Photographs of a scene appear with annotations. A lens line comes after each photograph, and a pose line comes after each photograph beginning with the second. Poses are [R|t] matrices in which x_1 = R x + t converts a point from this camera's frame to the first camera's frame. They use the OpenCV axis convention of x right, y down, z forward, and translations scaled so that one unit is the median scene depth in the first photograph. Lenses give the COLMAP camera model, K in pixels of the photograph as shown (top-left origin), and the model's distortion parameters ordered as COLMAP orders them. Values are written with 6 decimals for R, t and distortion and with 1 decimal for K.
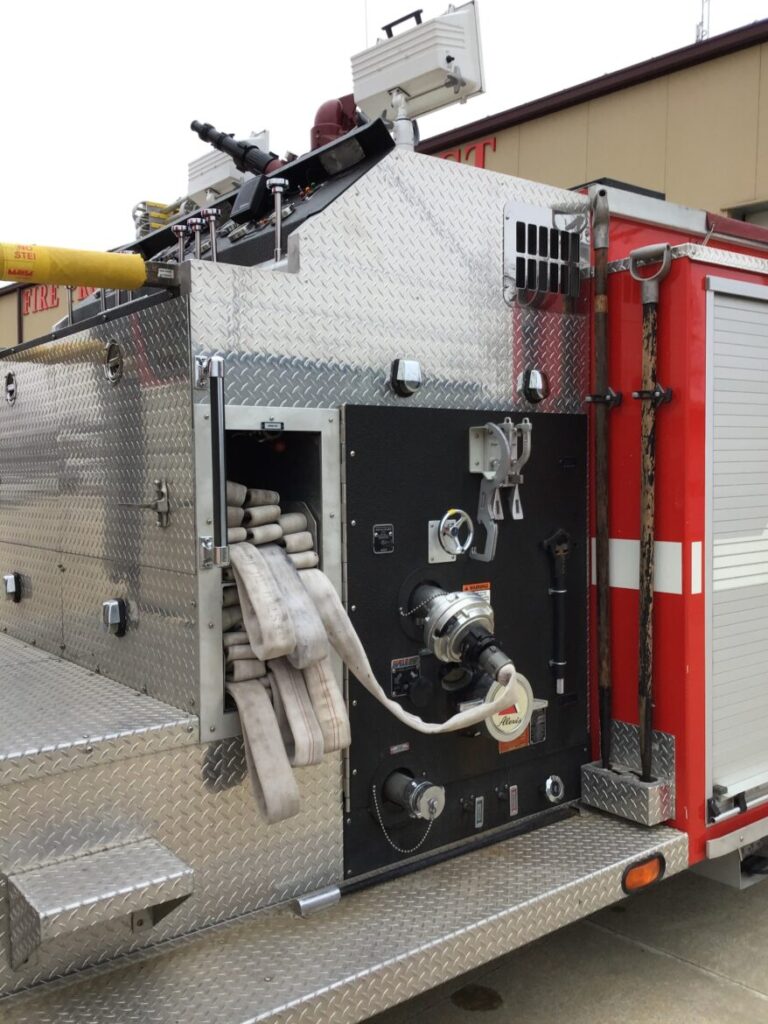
lens RADIAL K [[929.7, 0, 375.6], [0, 929.7, 514.4], [0, 0, 1]] dist [0.088685, -0.140575]
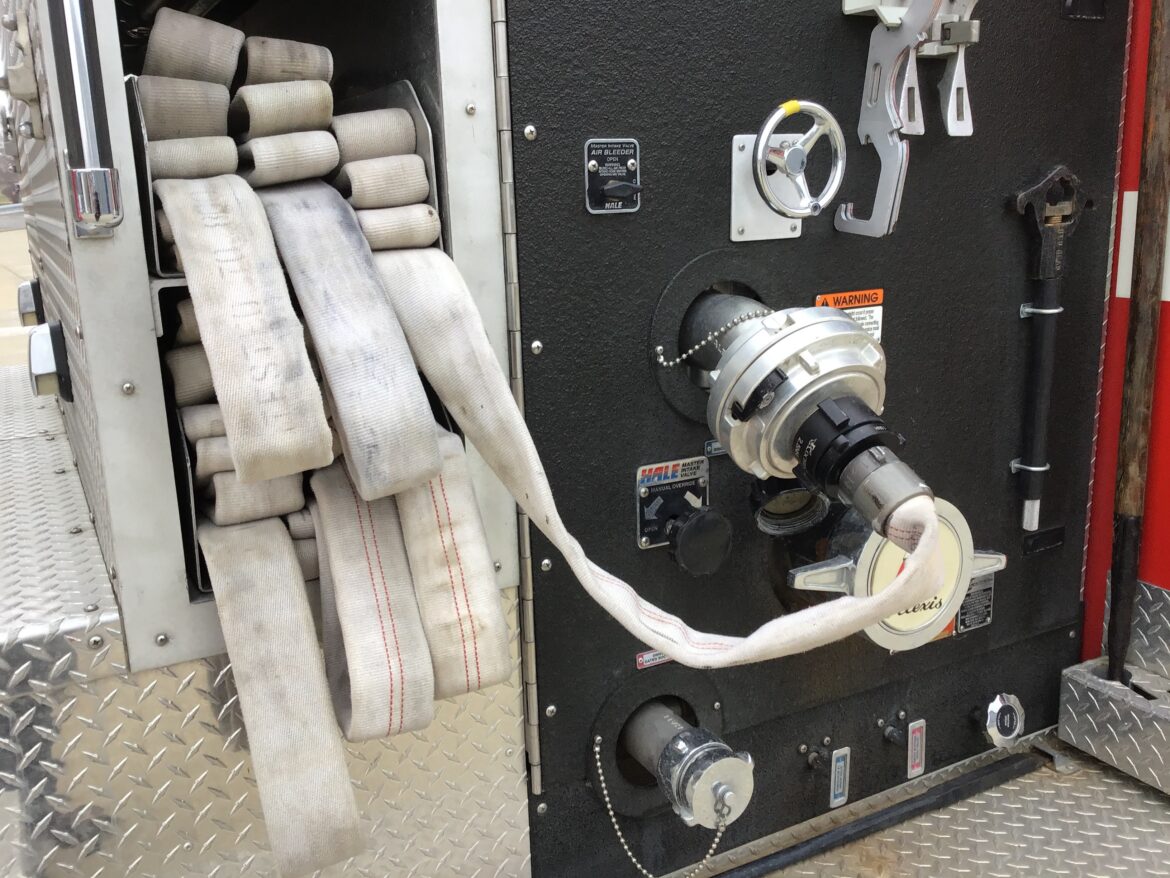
lens RADIAL K [[1062.3, 0, 586.5], [0, 1062.3, 438.5], [0, 0, 1]] dist [0.088685, -0.140575]
pose [[0.987452, 0.018617, -0.156821, 0.070861], [0.010619, 0.982952, 0.183558, 0.052005], [0.157565, -0.182920, 0.970419, 0.518021]]
